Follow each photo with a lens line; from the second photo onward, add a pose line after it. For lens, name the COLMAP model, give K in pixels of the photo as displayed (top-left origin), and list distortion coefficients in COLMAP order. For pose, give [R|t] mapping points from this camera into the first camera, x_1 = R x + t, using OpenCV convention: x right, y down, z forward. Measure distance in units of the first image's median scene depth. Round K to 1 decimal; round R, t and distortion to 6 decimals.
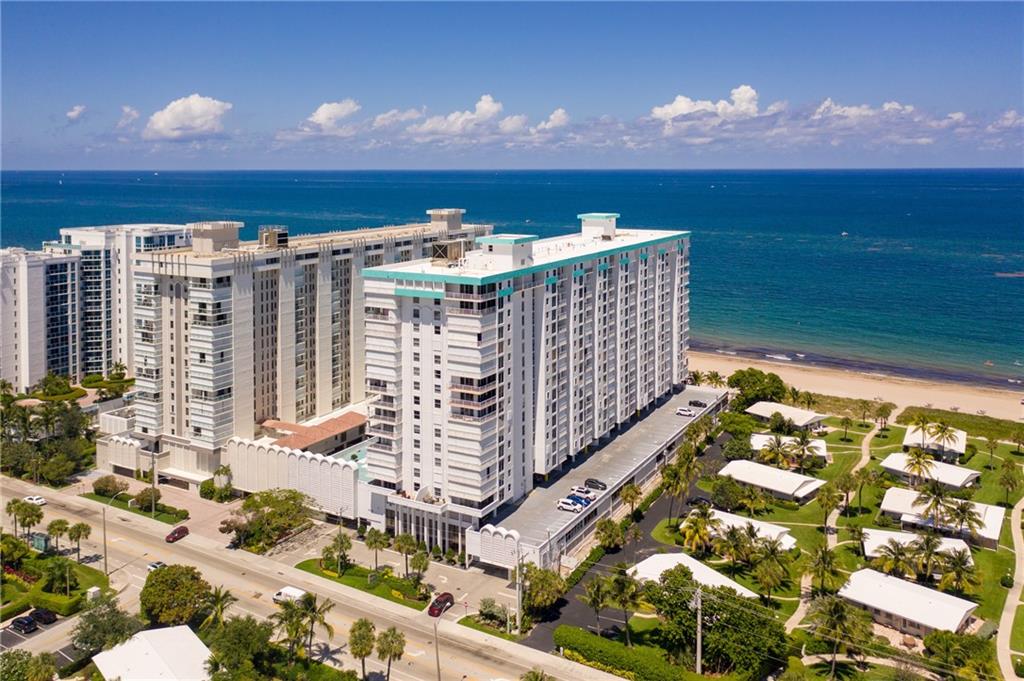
lens RADIAL K [[867.8, 0, 516.4], [0, 867.8, 253.6], [0, 0, 1]] dist [0.007428, -0.004926]
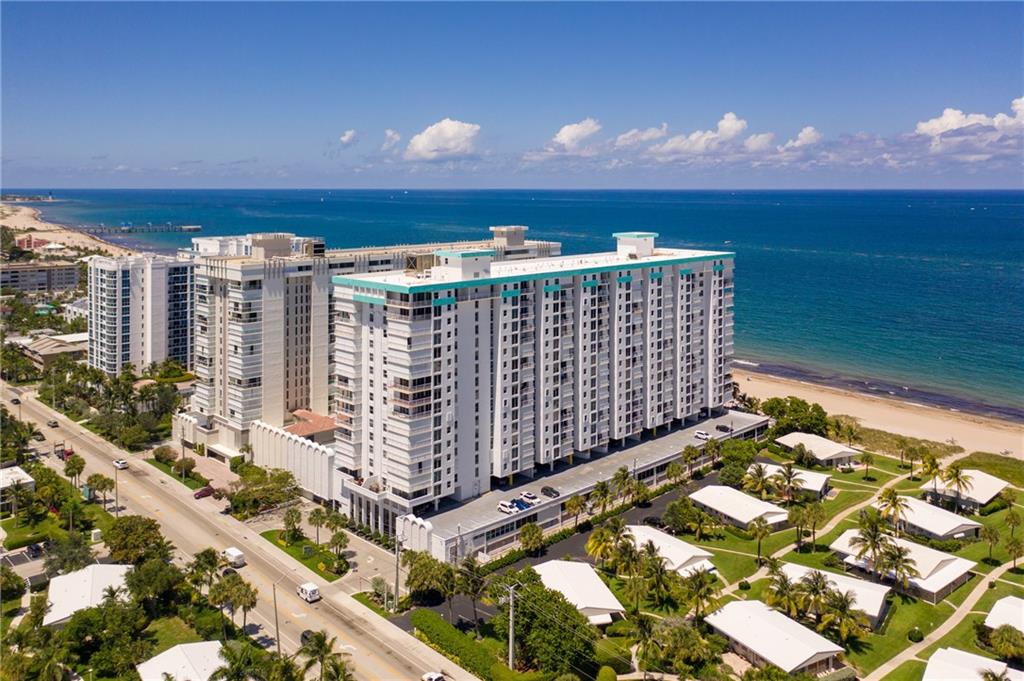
lens RADIAL K [[870.5, 0, 508.2], [0, 870.5, 254.1], [0, 0, 1]] dist [0.006041, 0.000884]
pose [[0.959182, 0.024440, -0.281730, 0.306943], [-0.030616, 0.999377, -0.017542, 0.001775], [0.281126, 0.025451, 0.959333, -0.015317]]
